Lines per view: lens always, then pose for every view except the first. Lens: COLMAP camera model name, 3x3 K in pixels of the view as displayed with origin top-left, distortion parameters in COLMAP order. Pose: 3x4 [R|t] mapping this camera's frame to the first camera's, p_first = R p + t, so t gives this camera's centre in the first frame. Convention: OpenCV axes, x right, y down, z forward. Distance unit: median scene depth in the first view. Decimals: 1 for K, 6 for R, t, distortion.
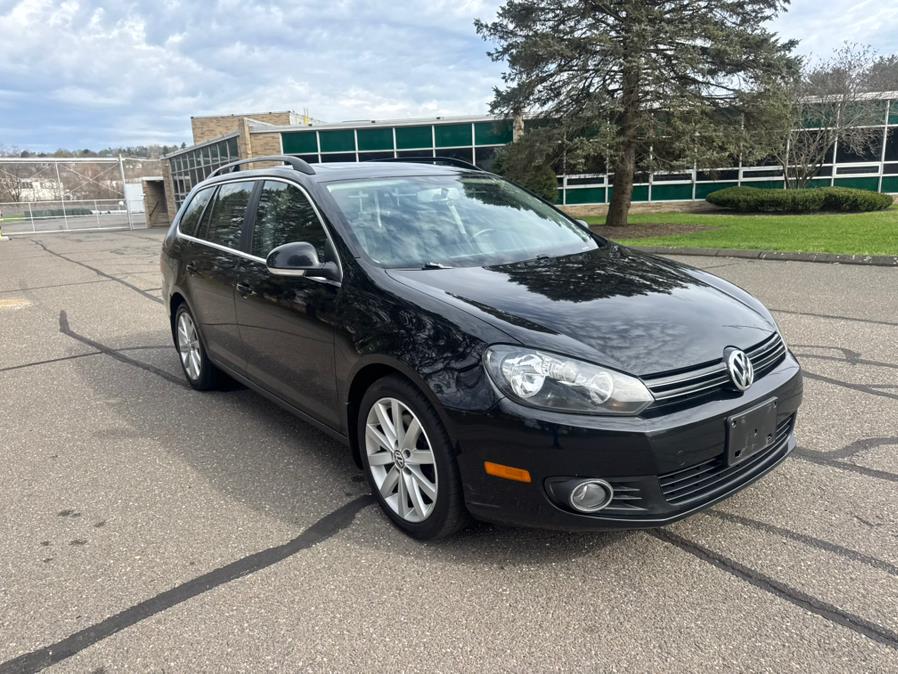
lens RADIAL K [[633.5, 0, 441.6], [0, 633.5, 350.2], [0, 0, 1]] dist [0.019808, -0.021194]
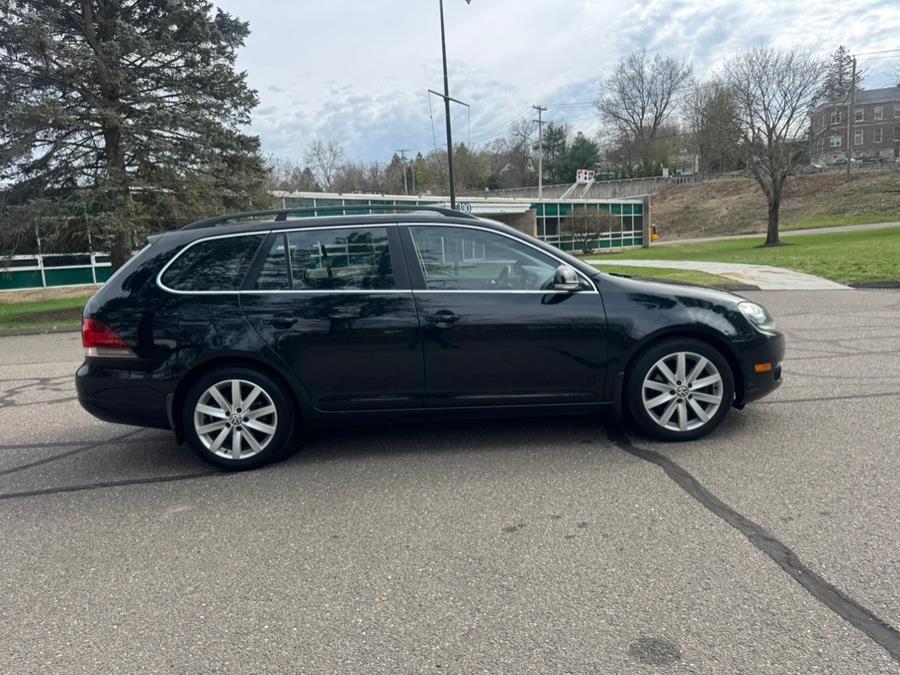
lens RADIAL K [[634.9, 0, 449.4], [0, 634.9, 357.5], [0, 0, 1]] dist [0.019808, -0.021194]
pose [[0.582285, -0.130495, 0.802443, -0.447361], [0.225673, 0.974188, -0.005333, -0.009152], [-0.781035, 0.184195, 0.596705, 0.131880]]
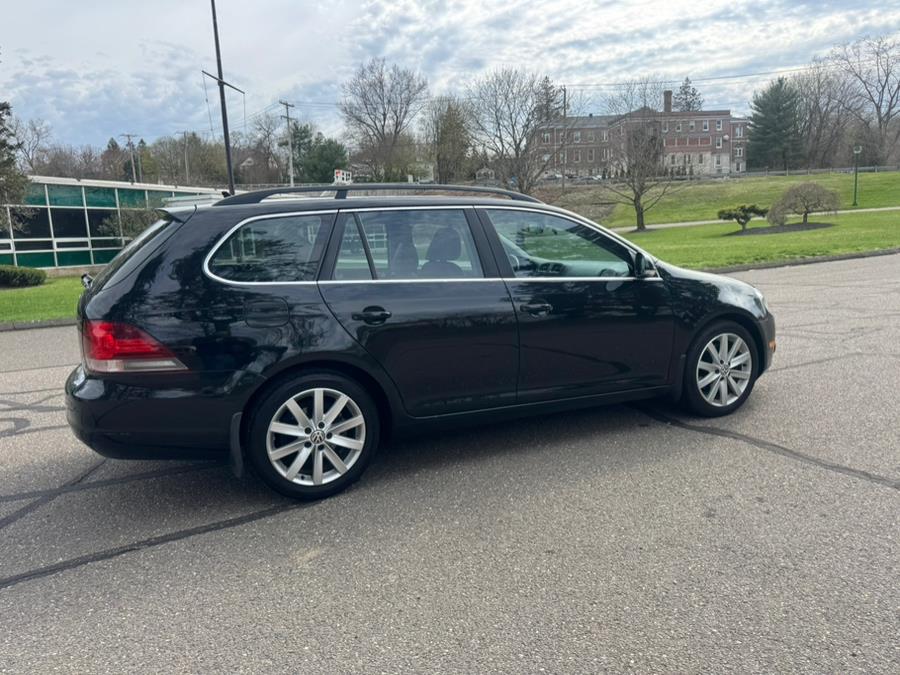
lens RADIAL K [[634.9, 0, 451.2], [0, 634.9, 352.1], [0, 0, 1]] dist [0.019808, -0.021194]
pose [[0.223739, -0.144846, 0.963826, -0.507555], [0.262960, 0.961195, 0.083408, -0.057617], [-0.938506, 0.234787, 0.253145, 0.334971]]
